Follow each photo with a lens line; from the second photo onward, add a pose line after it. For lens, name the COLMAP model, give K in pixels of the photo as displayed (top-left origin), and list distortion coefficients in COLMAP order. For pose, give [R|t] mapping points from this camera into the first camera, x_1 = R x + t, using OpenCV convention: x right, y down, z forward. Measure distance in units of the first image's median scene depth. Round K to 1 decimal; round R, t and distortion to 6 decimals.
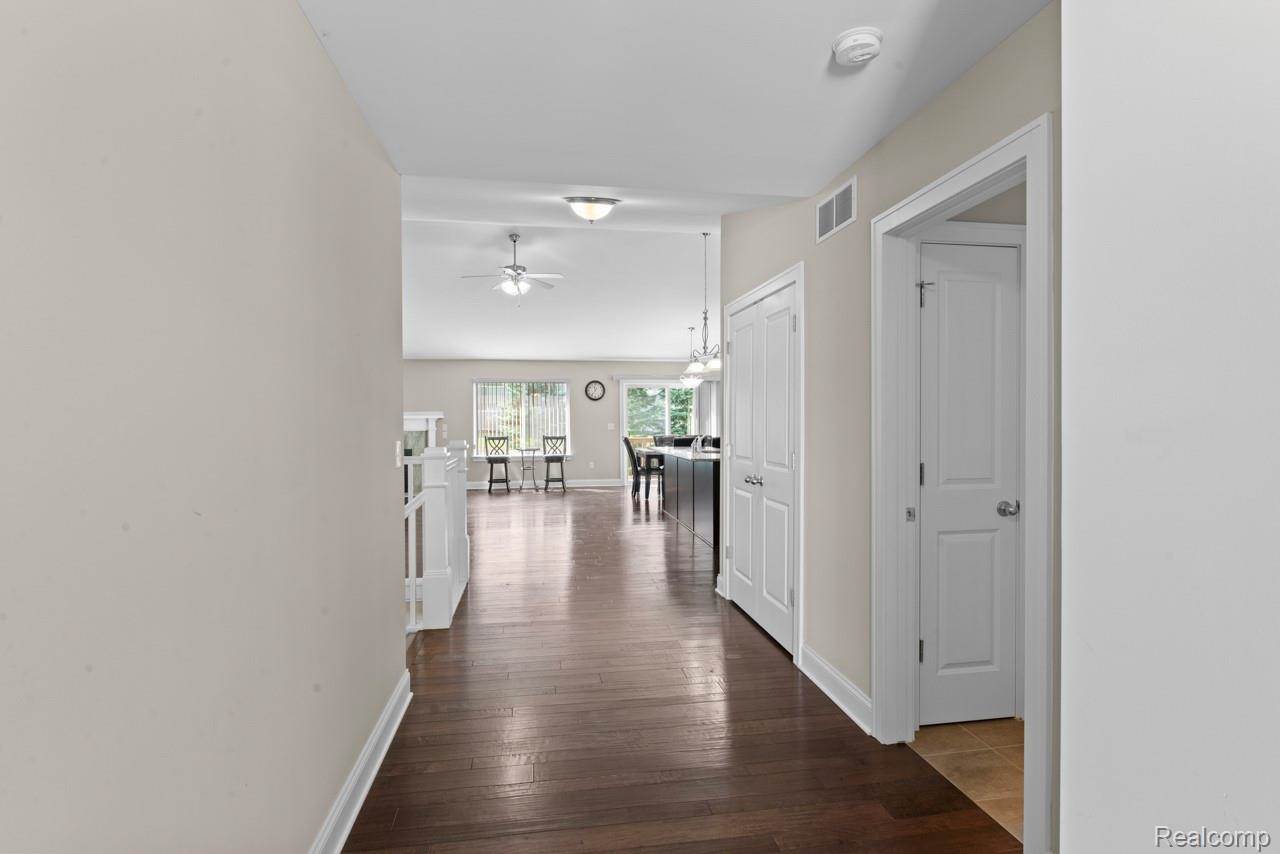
lens RADIAL K [[665.9, 0, 640.1], [0, 665.9, 425.3], [0, 0, 1]] dist [0.000390, 0.000001]
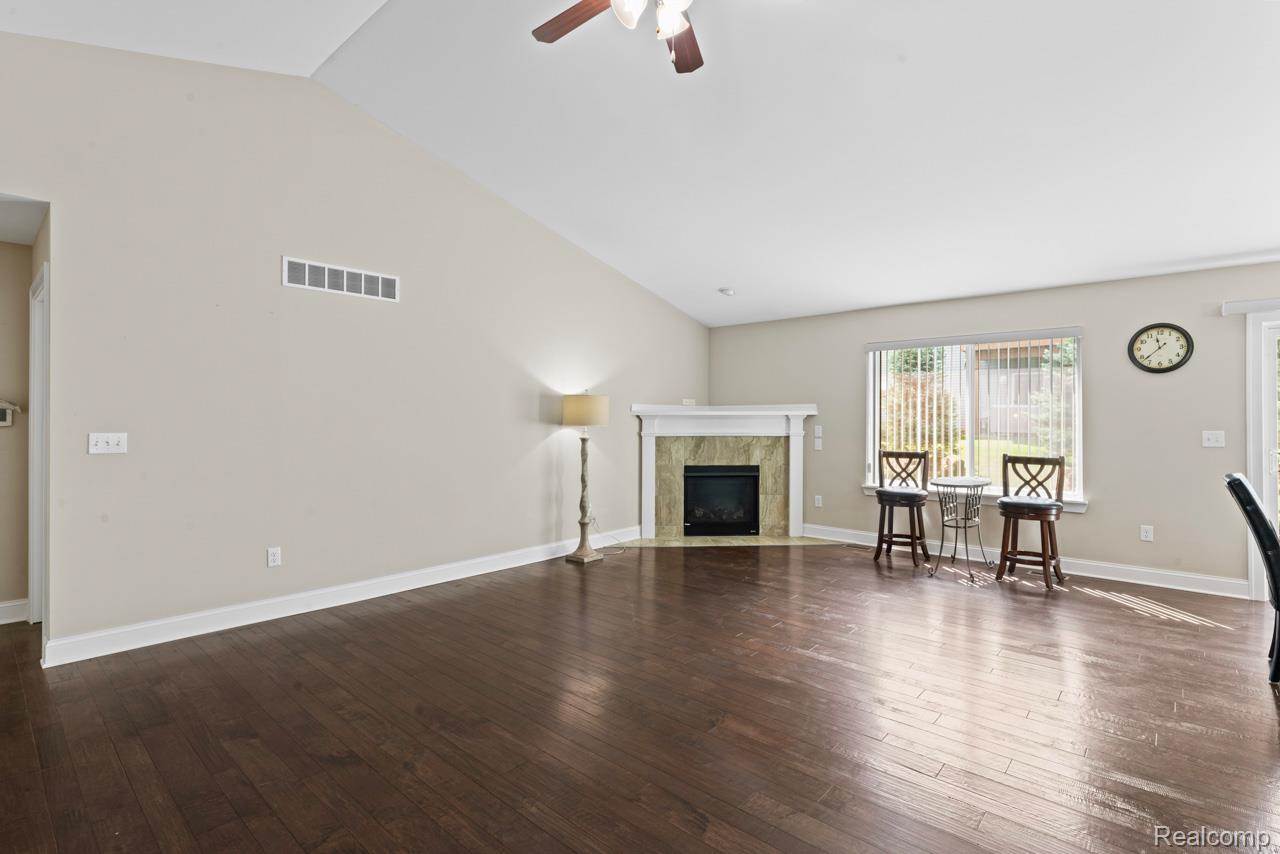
lens RADIAL K [[607.8, 0, 641.2], [0, 607.8, 416.8], [0, 0, 1]] dist [-0.003084, -0.000585]
pose [[0.634660, 0.005624, -0.772771, 0.017564], [-0.012825, 0.999912, -0.003256, -0.005560], [0.772685, 0.011977, 0.634676, 0.543554]]
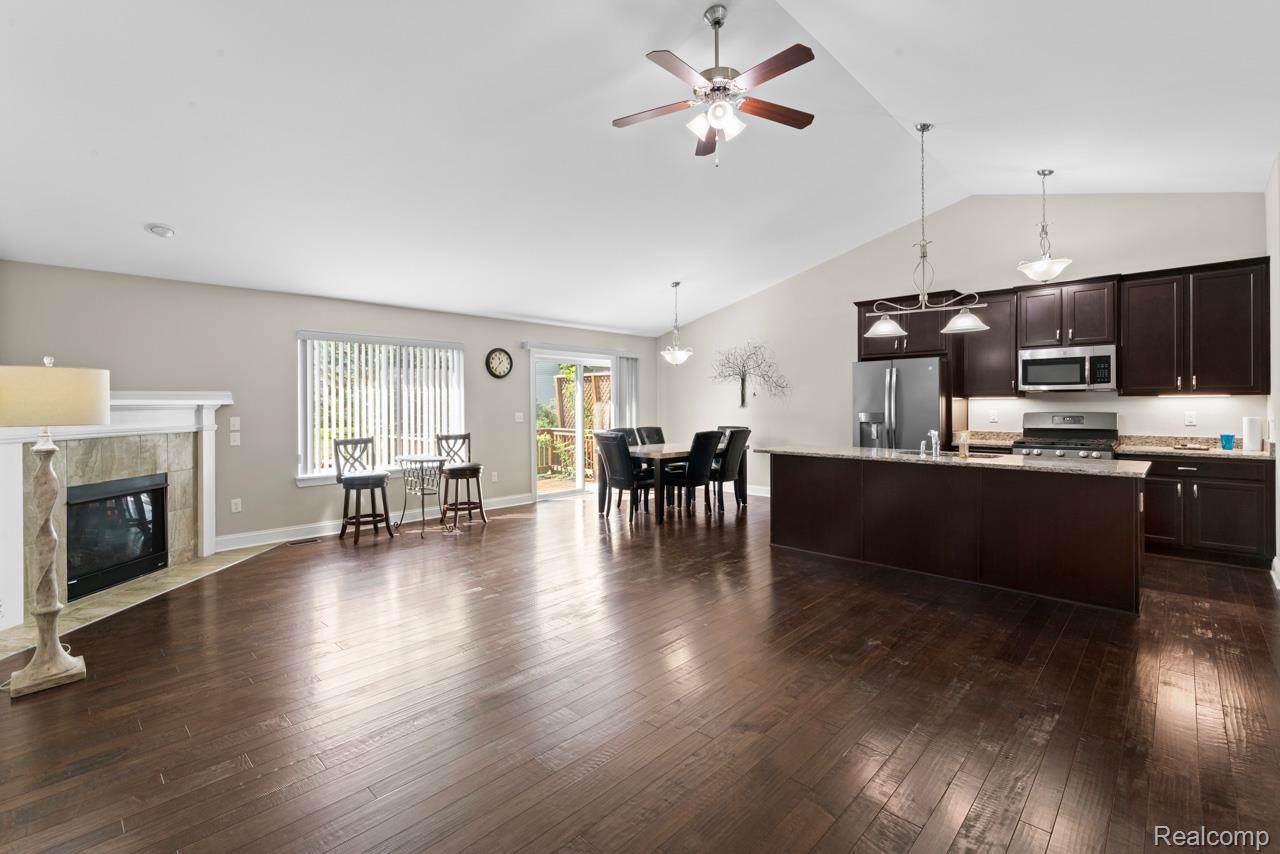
lens RADIAL K [[565.5, 0, 634.0], [0, 565.5, 406.5], [0, 0, 1]] dist [-0.000039, 0.000027]
pose [[0.805638, -0.001635, 0.592407, -0.303523], [0.006030, 0.999967, -0.005441, -0.005465], [-0.592378, 0.007956, 0.805621, 0.483668]]
